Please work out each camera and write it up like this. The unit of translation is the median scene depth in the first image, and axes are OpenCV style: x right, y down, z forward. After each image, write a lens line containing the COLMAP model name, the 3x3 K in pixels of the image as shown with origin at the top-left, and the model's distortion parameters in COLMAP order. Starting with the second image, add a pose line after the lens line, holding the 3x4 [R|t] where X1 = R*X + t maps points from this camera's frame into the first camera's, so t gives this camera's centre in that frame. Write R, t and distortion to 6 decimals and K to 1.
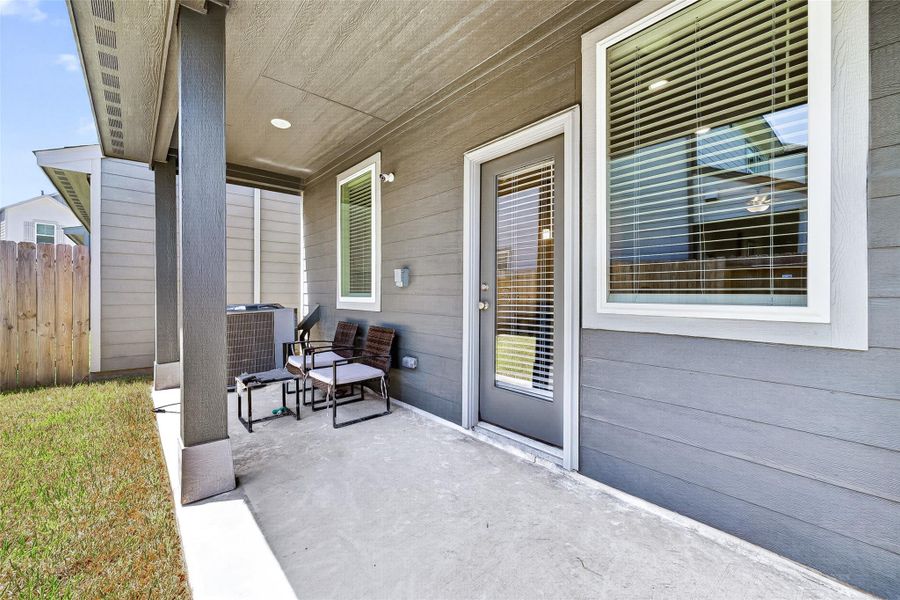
lens RADIAL K [[362.4, 0, 452.7], [0, 362.4, 294.6], [0, 0, 1]] dist [0.016350, 0.000037]
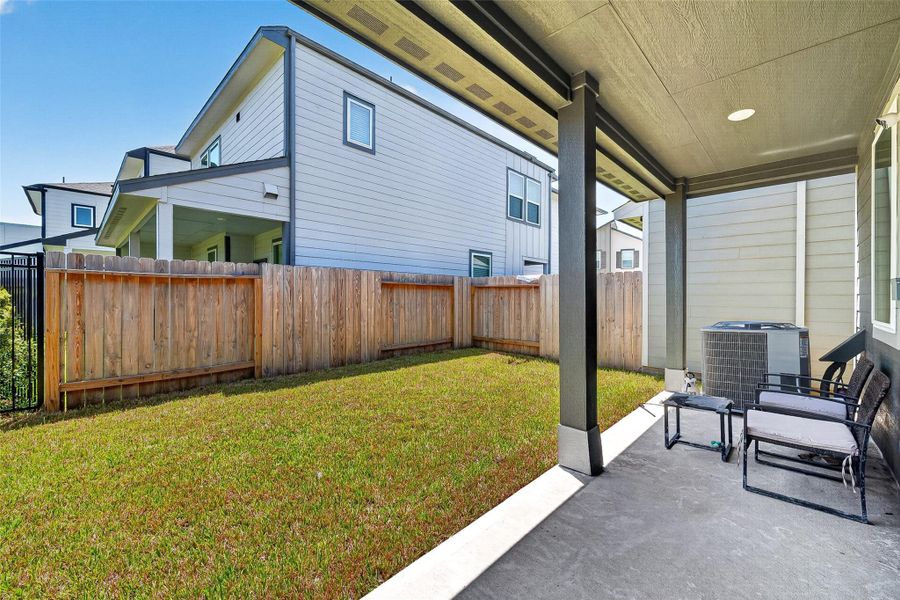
lens RADIAL K [[361.3, 0, 450.0], [0, 361.3, 300.0], [0, 0, 1]] dist [-0.000349, 0.000067]
pose [[0.092221, 0.001128, -0.995738, 0.353656], [-0.008819, 0.999961, 0.000316, -0.029221], [0.995699, 0.008752, 0.092228, 0.272447]]
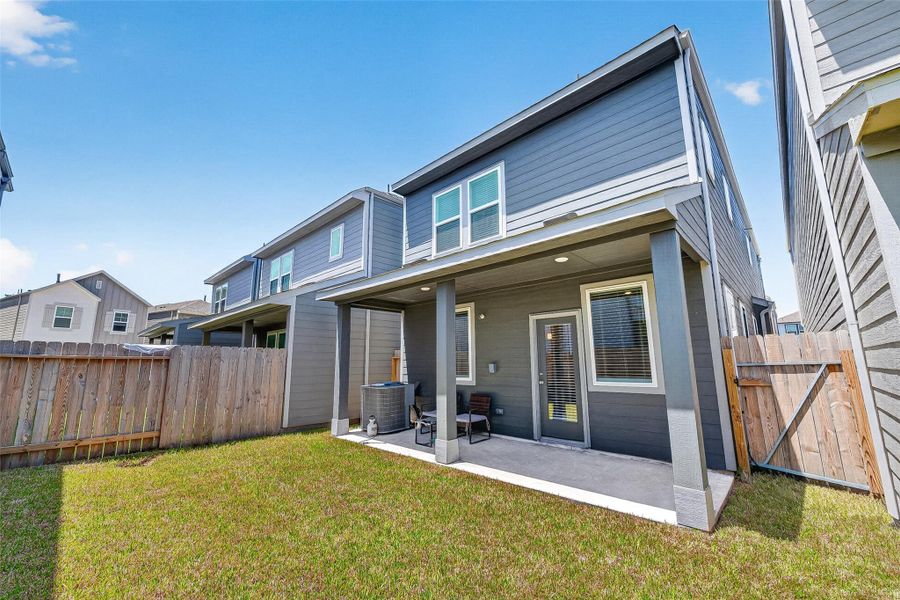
lens RADIAL K [[354.0, 0, 462.2], [0, 354.0, 299.8], [0, 0, 1]] dist [0.009941, -0.000082]
pose [[0.993838, 0.007246, 0.110605, -0.549995], [0.012738, 0.983784, -0.178907, -0.072609], [-0.110107, 0.179213, 0.977629, -1.004628]]
